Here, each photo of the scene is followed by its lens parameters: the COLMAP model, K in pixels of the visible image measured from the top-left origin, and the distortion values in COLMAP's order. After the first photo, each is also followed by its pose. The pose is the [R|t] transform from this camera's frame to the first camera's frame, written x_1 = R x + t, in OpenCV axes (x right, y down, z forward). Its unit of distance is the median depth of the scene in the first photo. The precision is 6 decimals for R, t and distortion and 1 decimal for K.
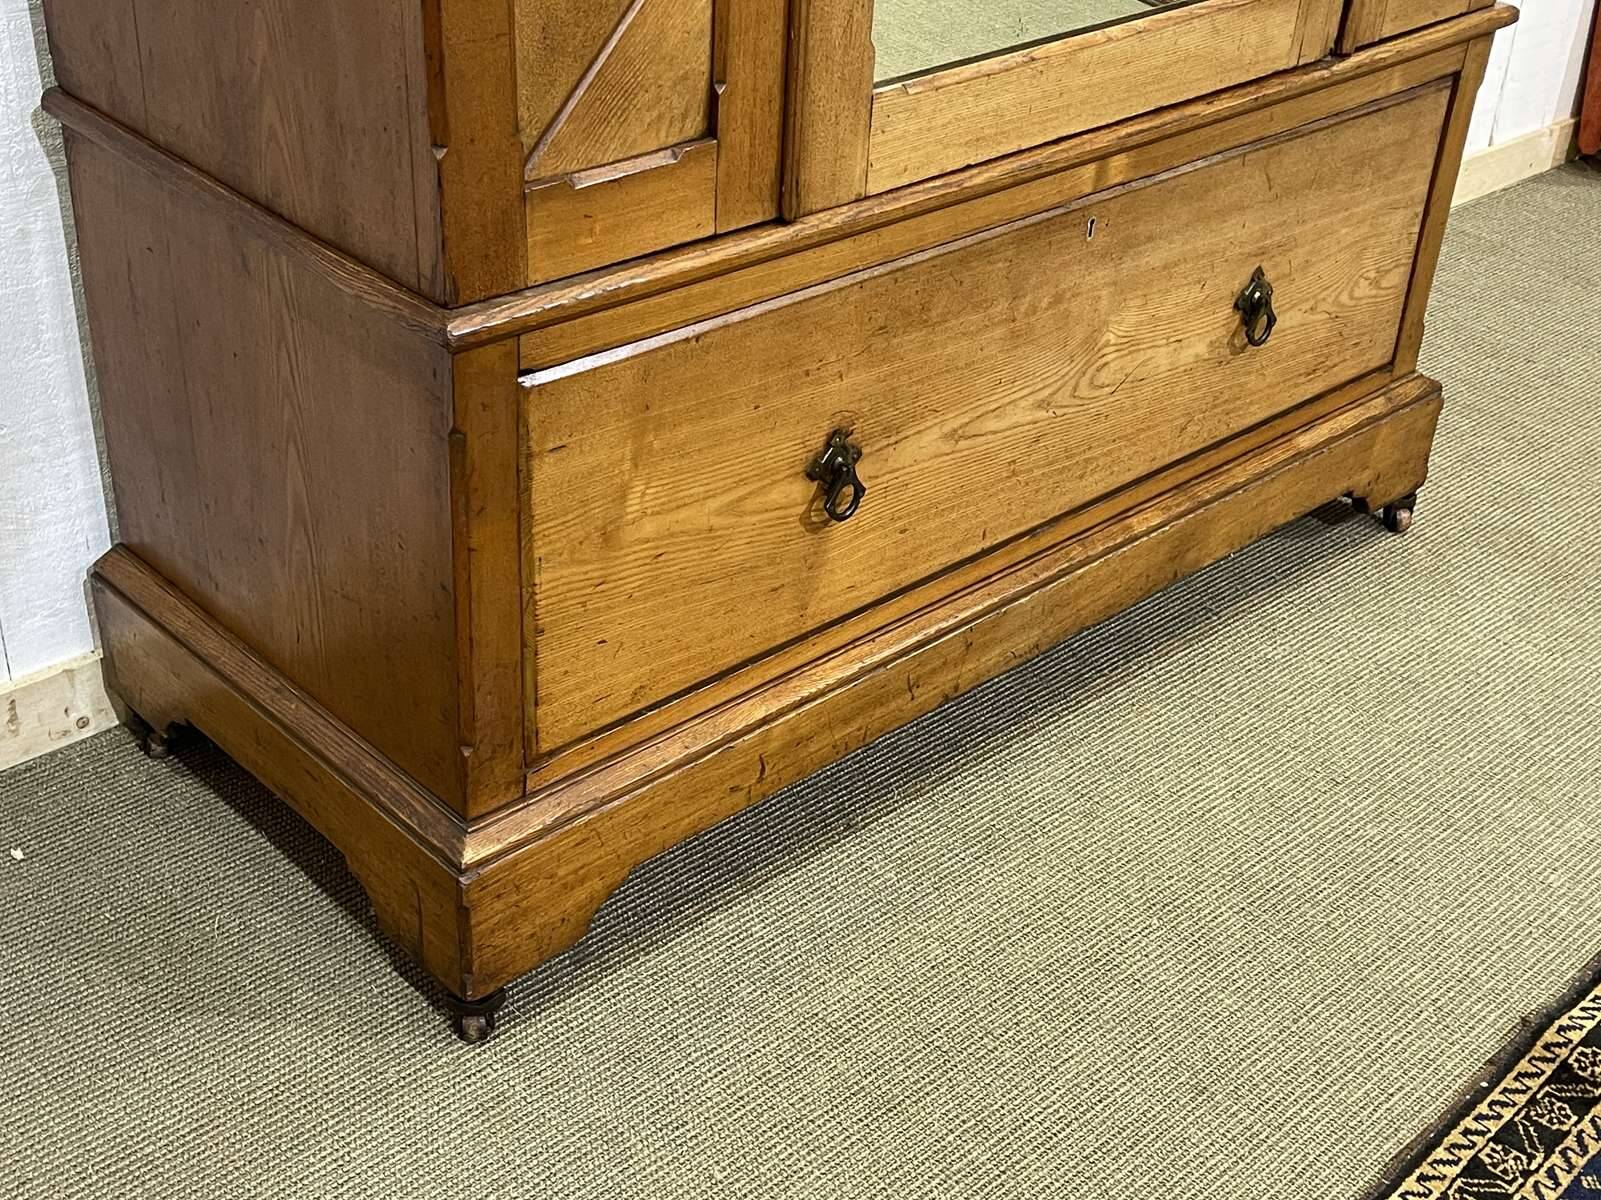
lens RADIAL K [[1962.8, 0, 786.2], [0, 1962.8, 603.1], [0, 0, 1]] dist [0.042880, 0.000000]
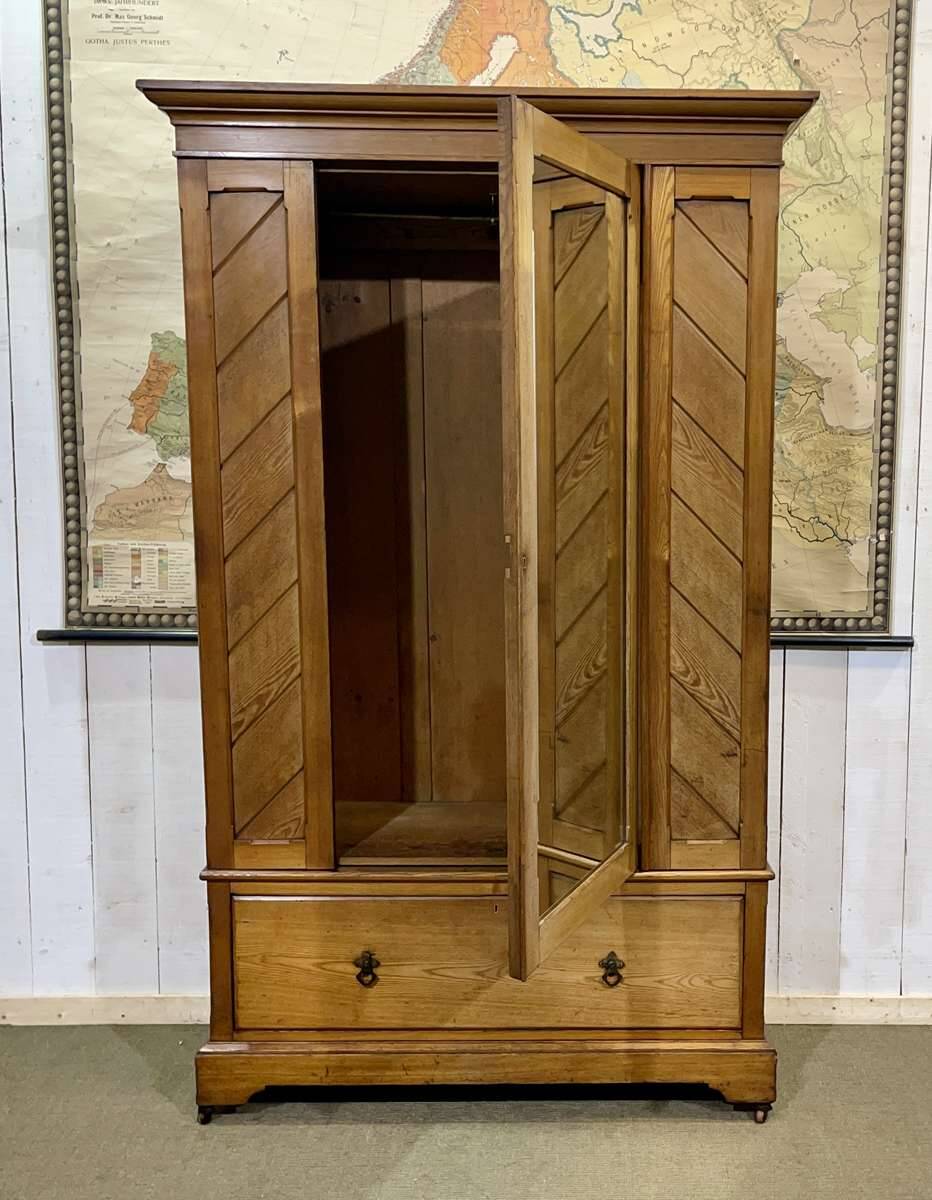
lens RADIAL K [[1375.4, 0, 580.3], [0, 1375.4, 615.3], [0, 0, 1]] dist [0.036191, 0.000000]
pose [[0.747307, 0.041684, -0.663170, 1.523681], [-0.328017, 0.891093, -0.313622, 0.005001], [0.577873, 0.451903, 0.679593, -0.408798]]
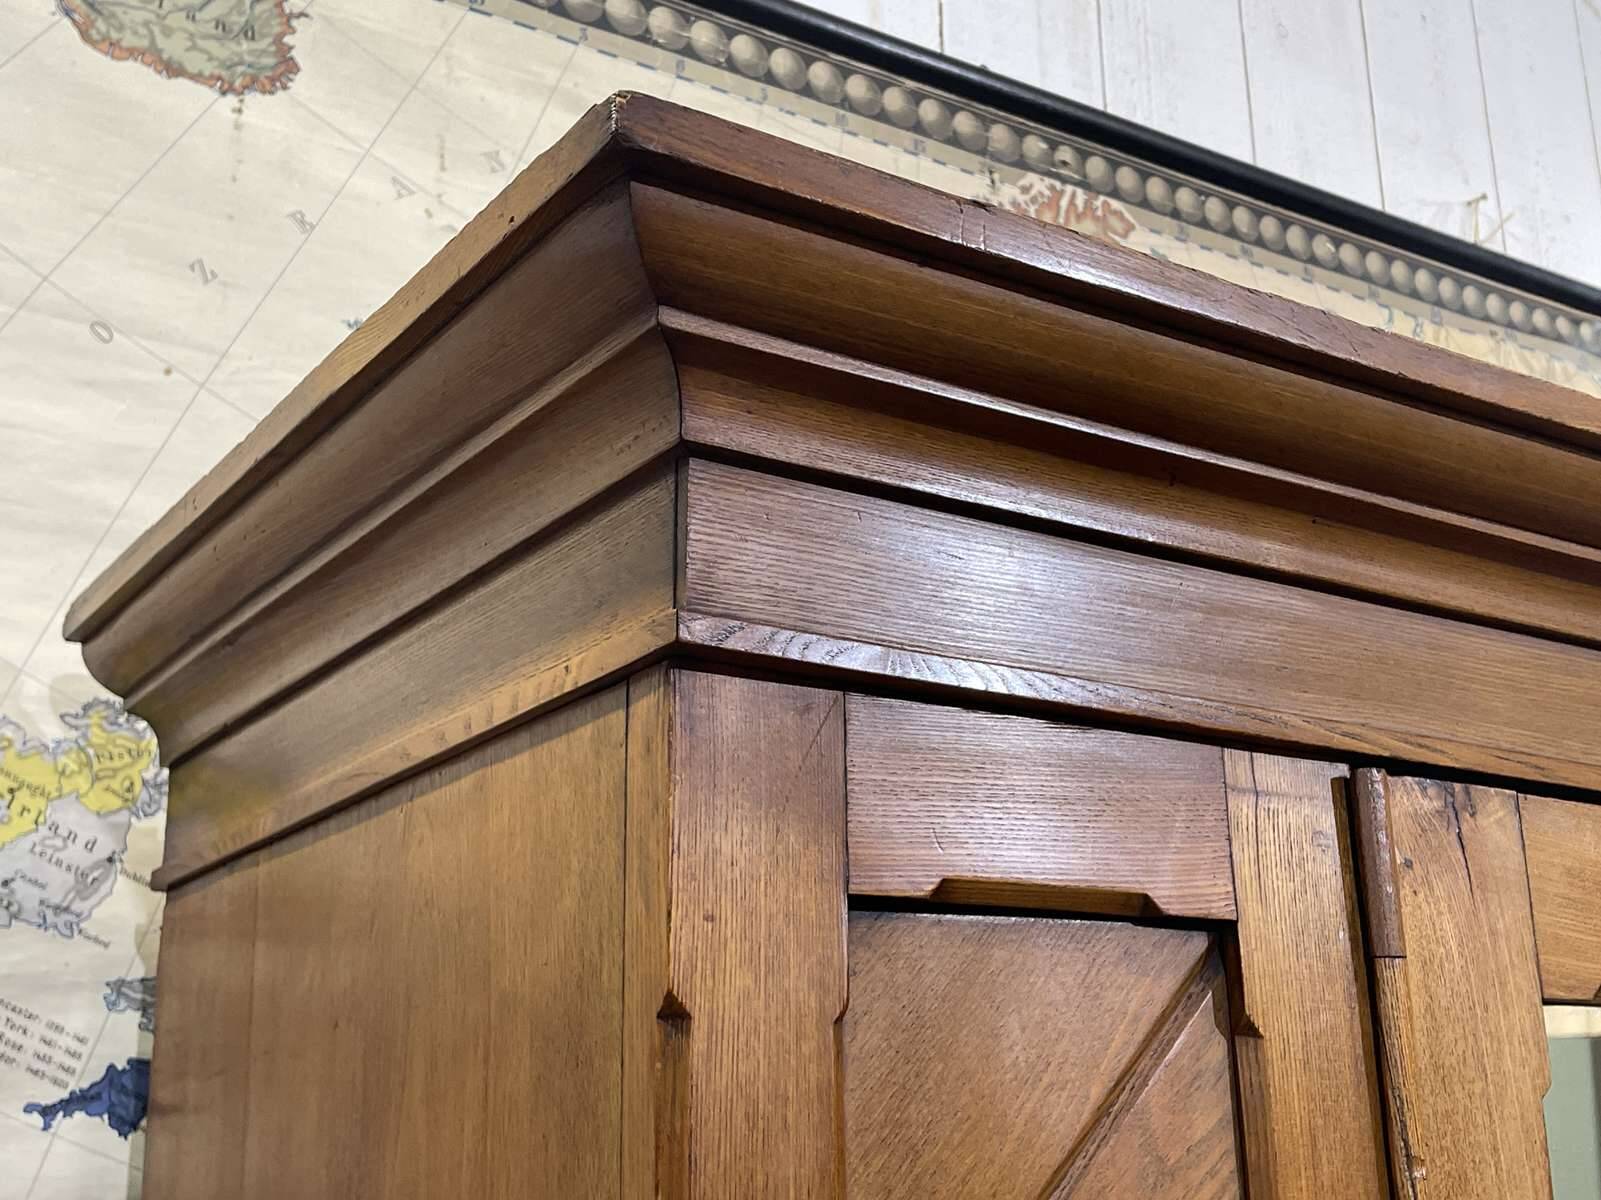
lens RADIAL K [[2087.1, 0, 829.9], [0, 2087.1, 585.5], [0, 0, 1]] dist [0.020789, 0.000000]
pose [[0.985410, -0.112554, -0.127667, -0.006117], [-0.024683, 0.647674, -0.761518, -0.630386], [0.168398, 0.753558, 0.635446, -0.010717]]
